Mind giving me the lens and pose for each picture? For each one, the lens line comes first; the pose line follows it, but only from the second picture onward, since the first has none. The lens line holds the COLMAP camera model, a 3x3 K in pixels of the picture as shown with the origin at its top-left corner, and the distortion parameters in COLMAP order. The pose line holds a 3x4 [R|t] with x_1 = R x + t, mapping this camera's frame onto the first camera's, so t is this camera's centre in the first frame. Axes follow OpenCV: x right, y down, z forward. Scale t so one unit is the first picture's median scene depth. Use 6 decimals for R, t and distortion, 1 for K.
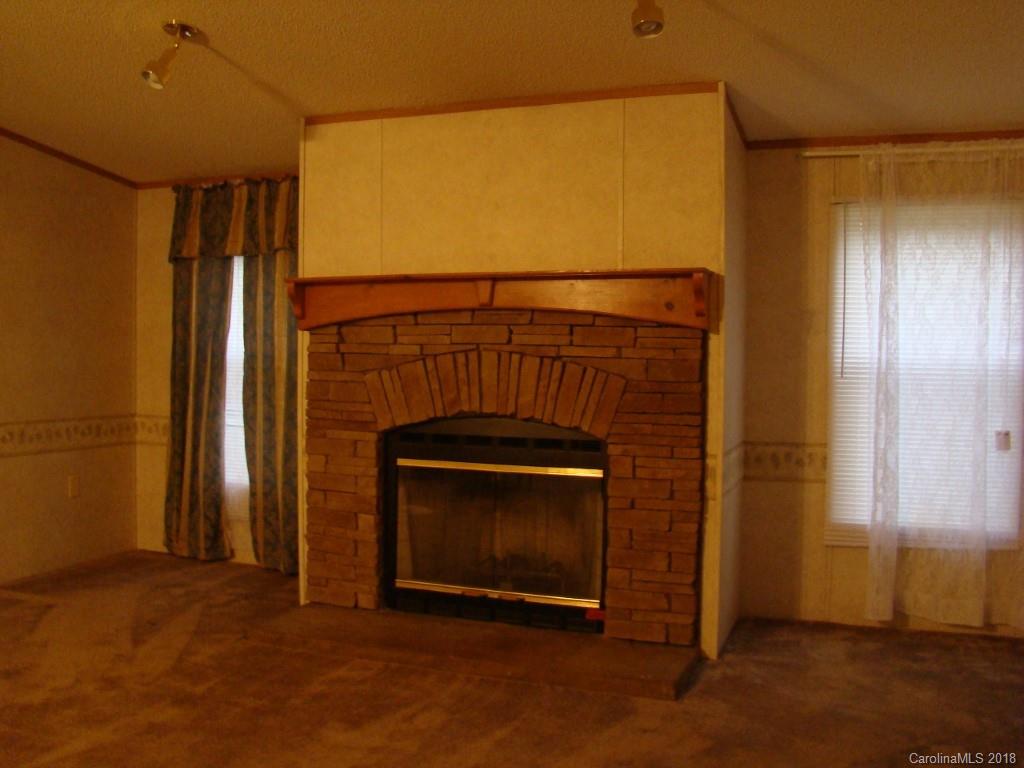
lens RADIAL K [[970.0, 0, 511.3], [0, 970.0, 389.7], [0, 0, 1]] dist [-0.169266, 0.105391]
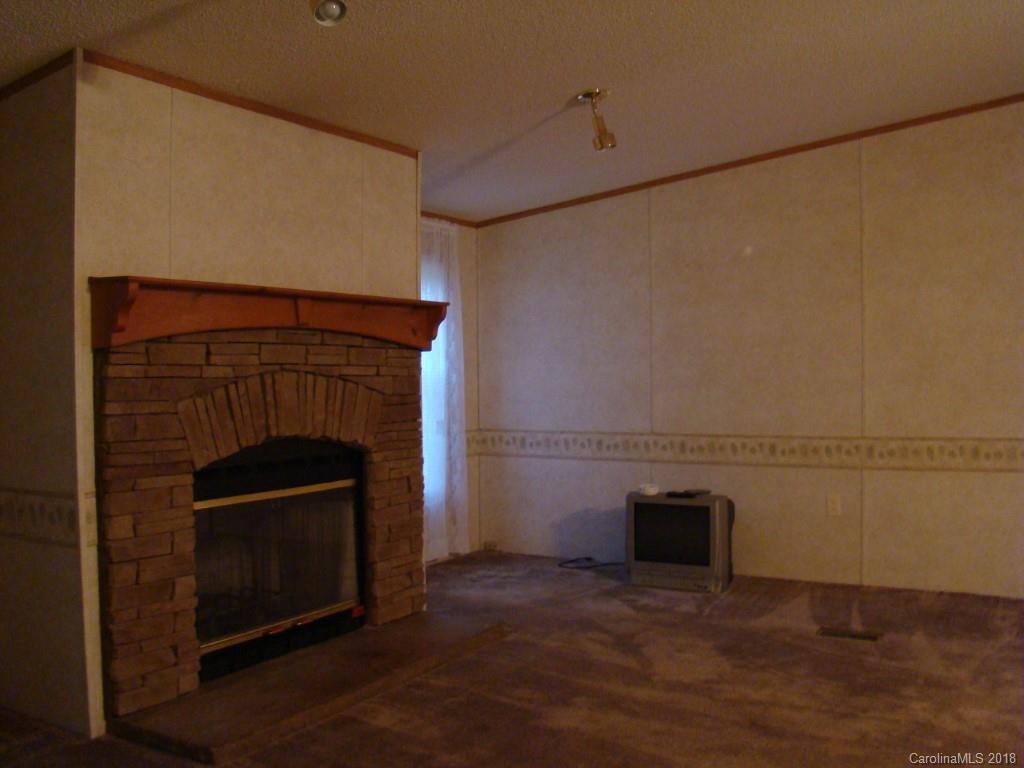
lens RADIAL K [[970.0, 0, 511.3], [0, 970.0, 389.7], [0, 0, 1]] dist [-0.169266, 0.105391]
pose [[0.177874, -0.036728, 0.983368, -0.911187], [0.037833, 0.998820, 0.030462, -0.042264], [-0.983326, 0.031786, 0.179054, 0.606261]]
